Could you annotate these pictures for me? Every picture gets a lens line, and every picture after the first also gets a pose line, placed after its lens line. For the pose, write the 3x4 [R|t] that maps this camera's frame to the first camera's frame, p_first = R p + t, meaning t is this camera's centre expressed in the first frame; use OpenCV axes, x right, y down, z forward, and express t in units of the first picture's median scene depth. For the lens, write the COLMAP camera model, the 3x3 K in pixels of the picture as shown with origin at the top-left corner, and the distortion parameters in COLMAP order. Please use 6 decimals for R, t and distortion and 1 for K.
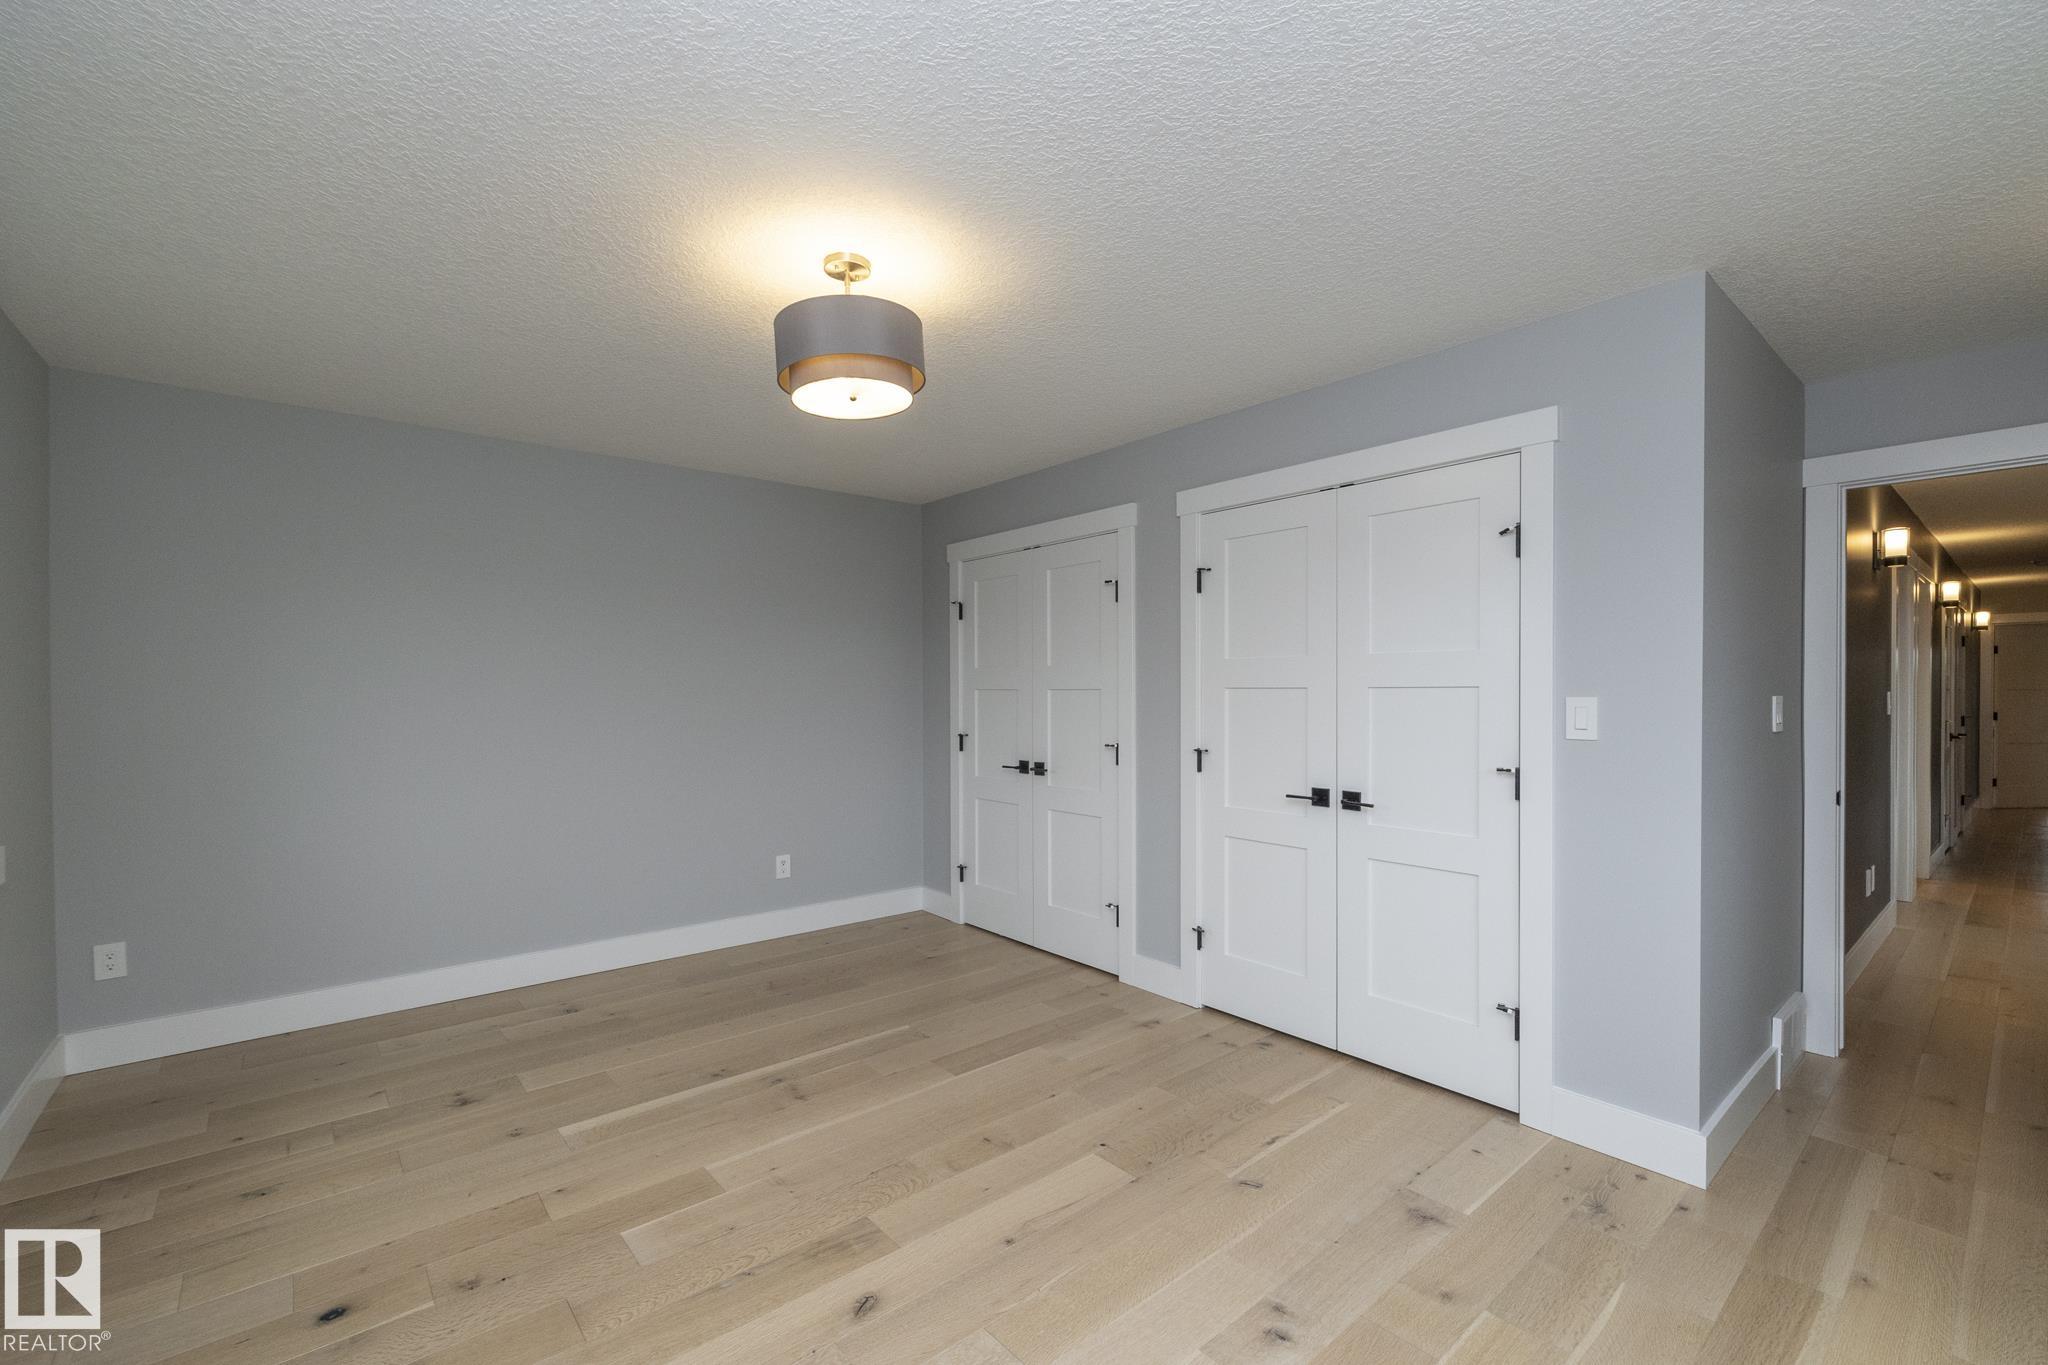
lens RADIAL K [[862.9, 0, 1016.9], [0, 862.9, 688.9], [0, 0, 1]] dist [-0.000413, -0.000230]
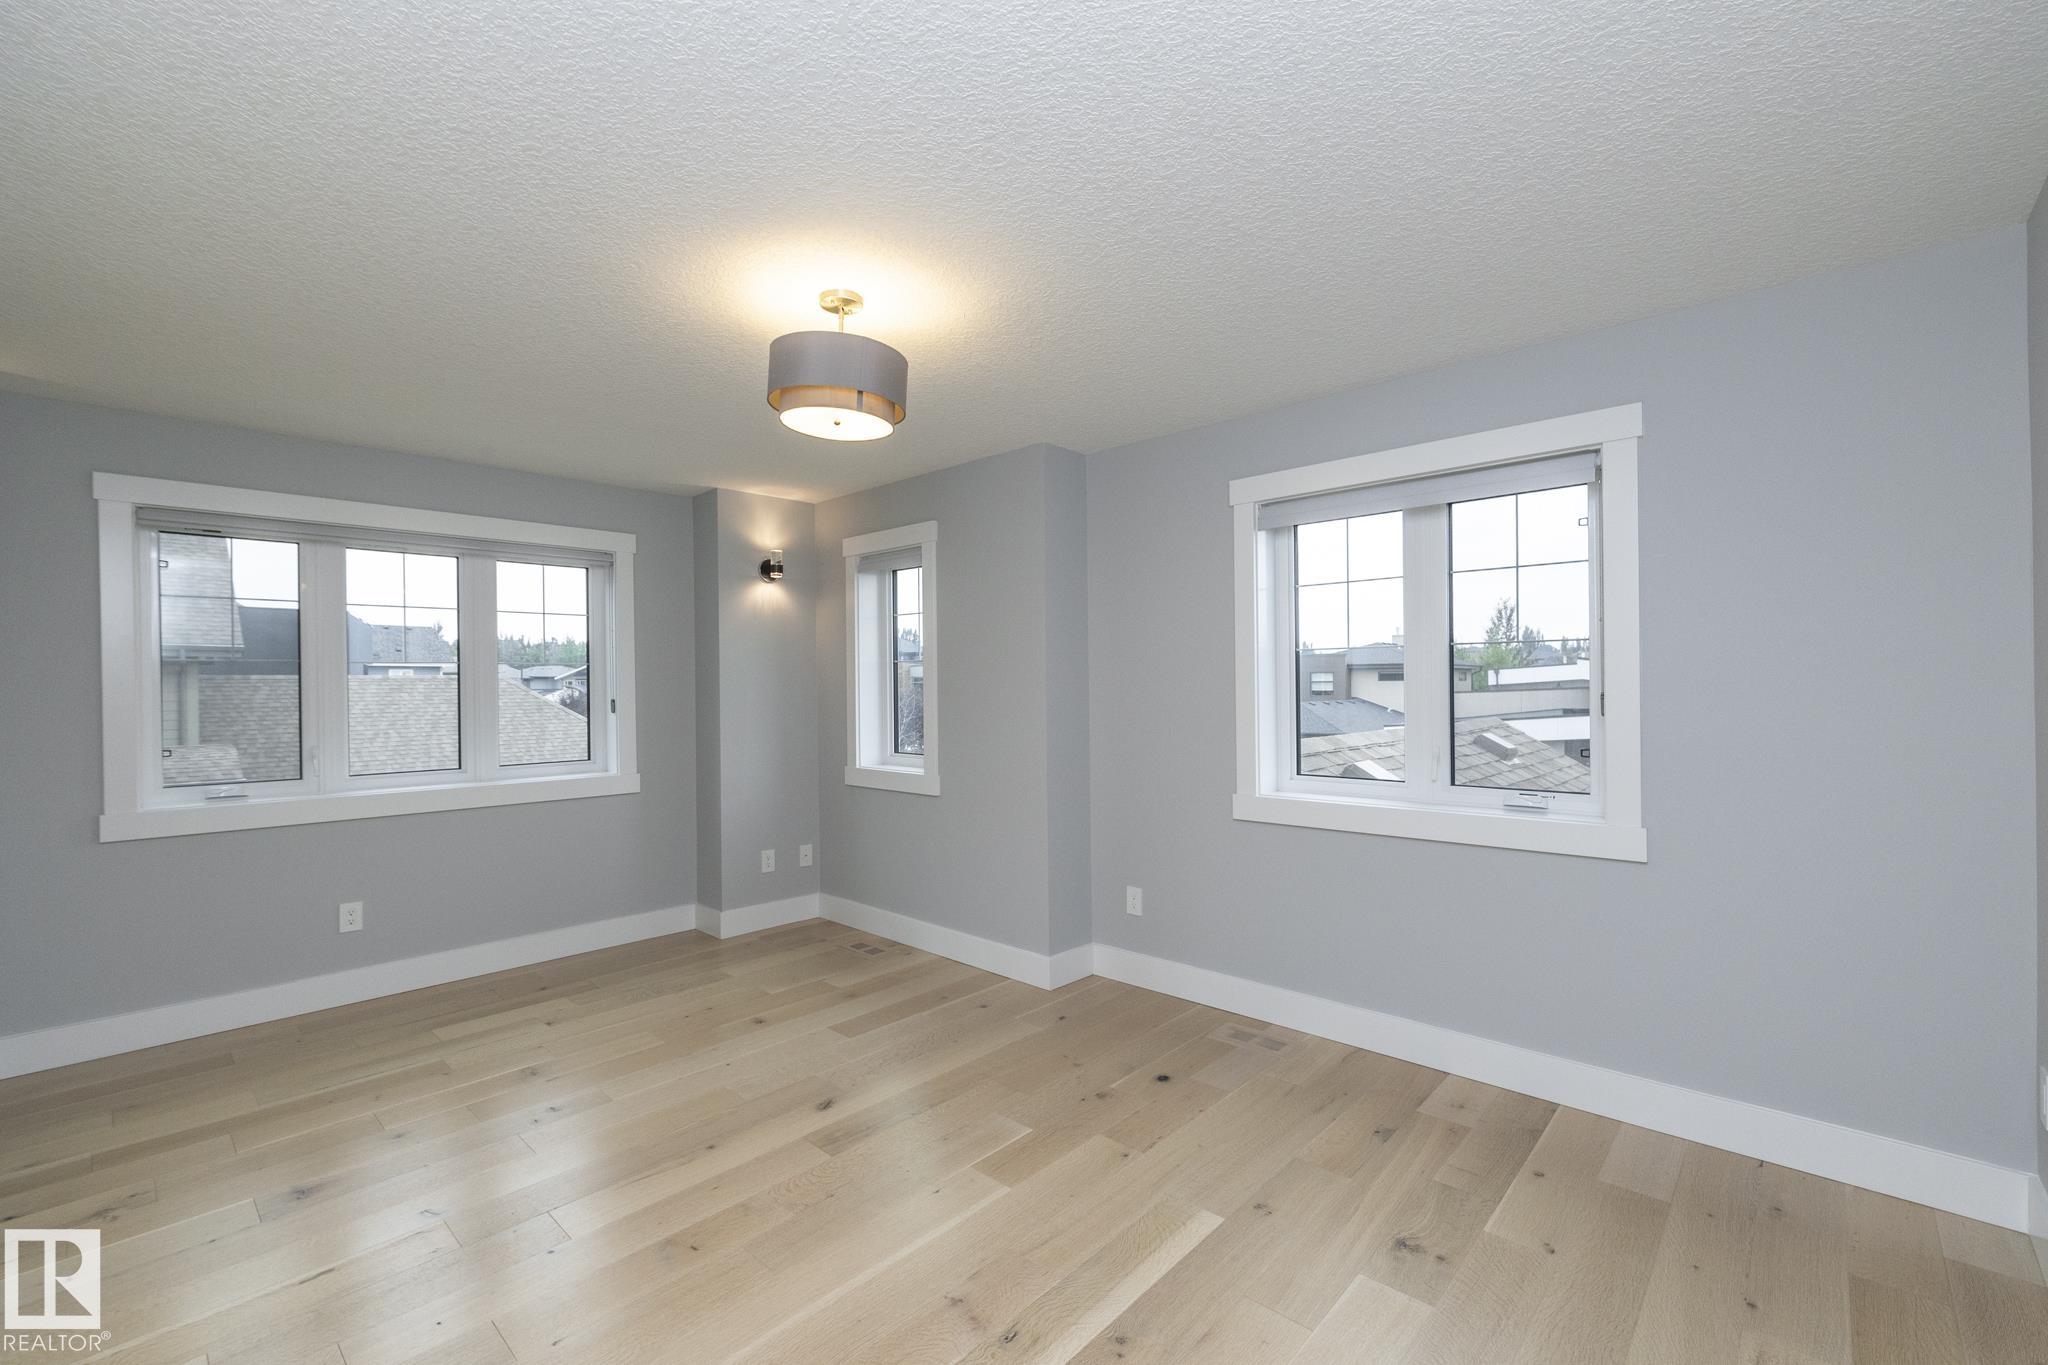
lens RADIAL K [[862.9, 0, 1016.9], [0, 862.9, 688.9], [0, 0, 1]] dist [-0.000413, -0.000230]
pose [[-0.992942, 0.011261, -0.118067, -0.282348], [0.010361, 0.999912, 0.008237, -0.010670], [0.118150, 0.006955, -0.992971, 2.106673]]
